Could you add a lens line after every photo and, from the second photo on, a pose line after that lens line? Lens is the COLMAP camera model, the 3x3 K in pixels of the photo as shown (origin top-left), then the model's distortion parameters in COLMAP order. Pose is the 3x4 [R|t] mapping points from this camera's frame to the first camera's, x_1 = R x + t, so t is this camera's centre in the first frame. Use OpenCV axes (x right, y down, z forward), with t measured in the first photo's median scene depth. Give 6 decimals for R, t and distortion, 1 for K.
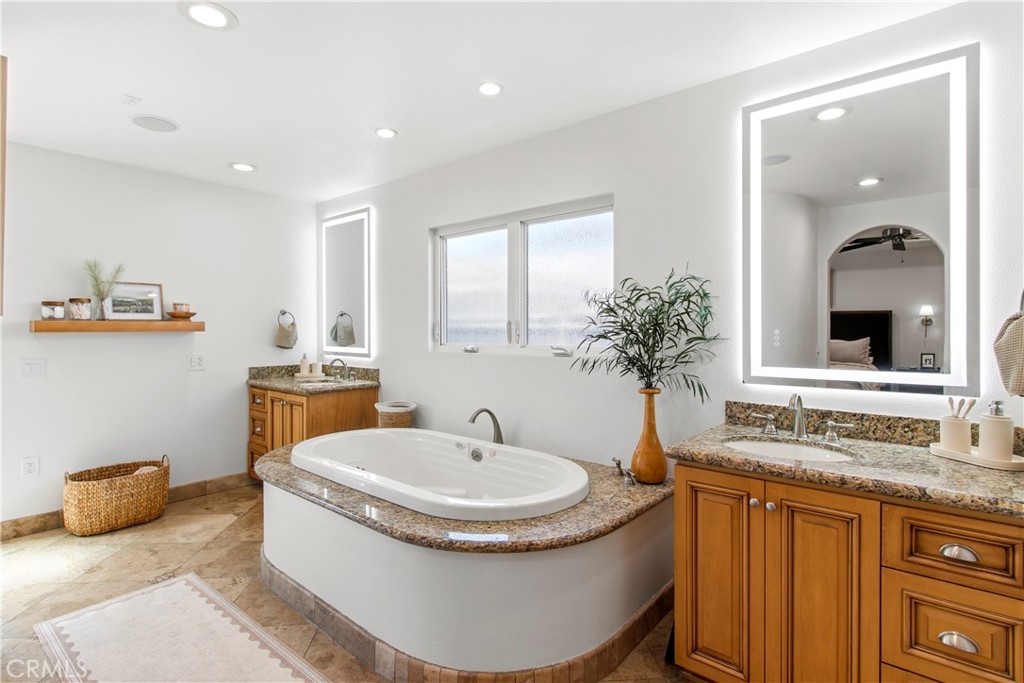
lens RADIAL K [[499.6, 0, 511.1], [0, 499.6, 329.4], [0, 0, 1]] dist [-0.001991, -0.000417]
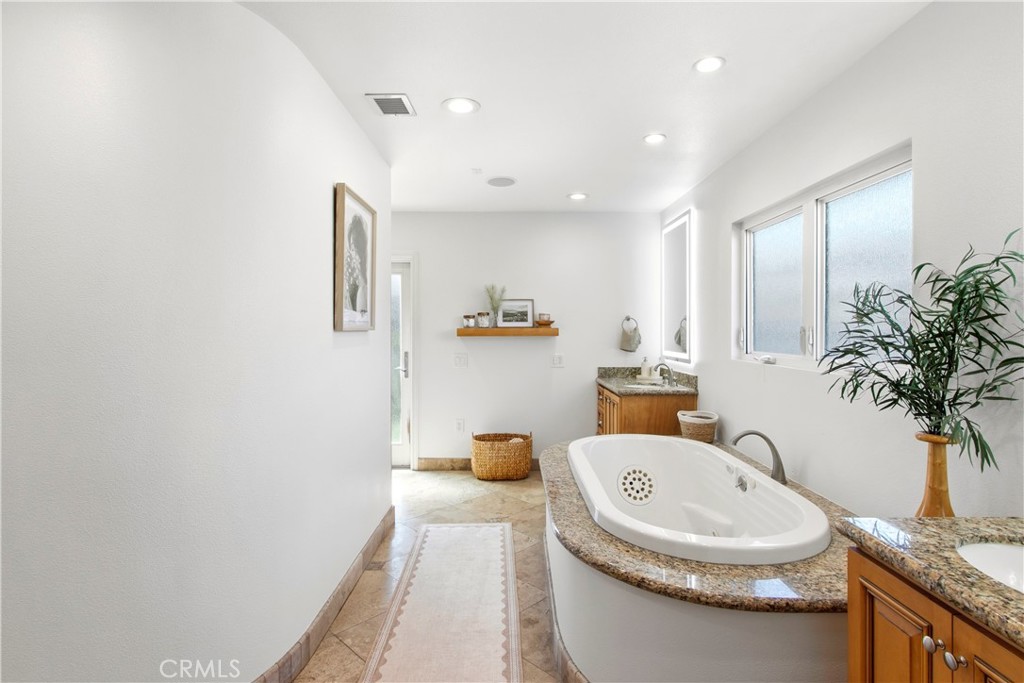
lens RADIAL K [[511.1, 0, 513.3], [0, 511.1, 329.5], [0, 0, 1]] dist [-0.000469, -0.000109]
pose [[0.649977, -0.001792, -0.759952, 0.314907], [0.001888, 0.999998, -0.000743, -0.012687], [0.759952, -0.000952, 0.649979, 0.118690]]
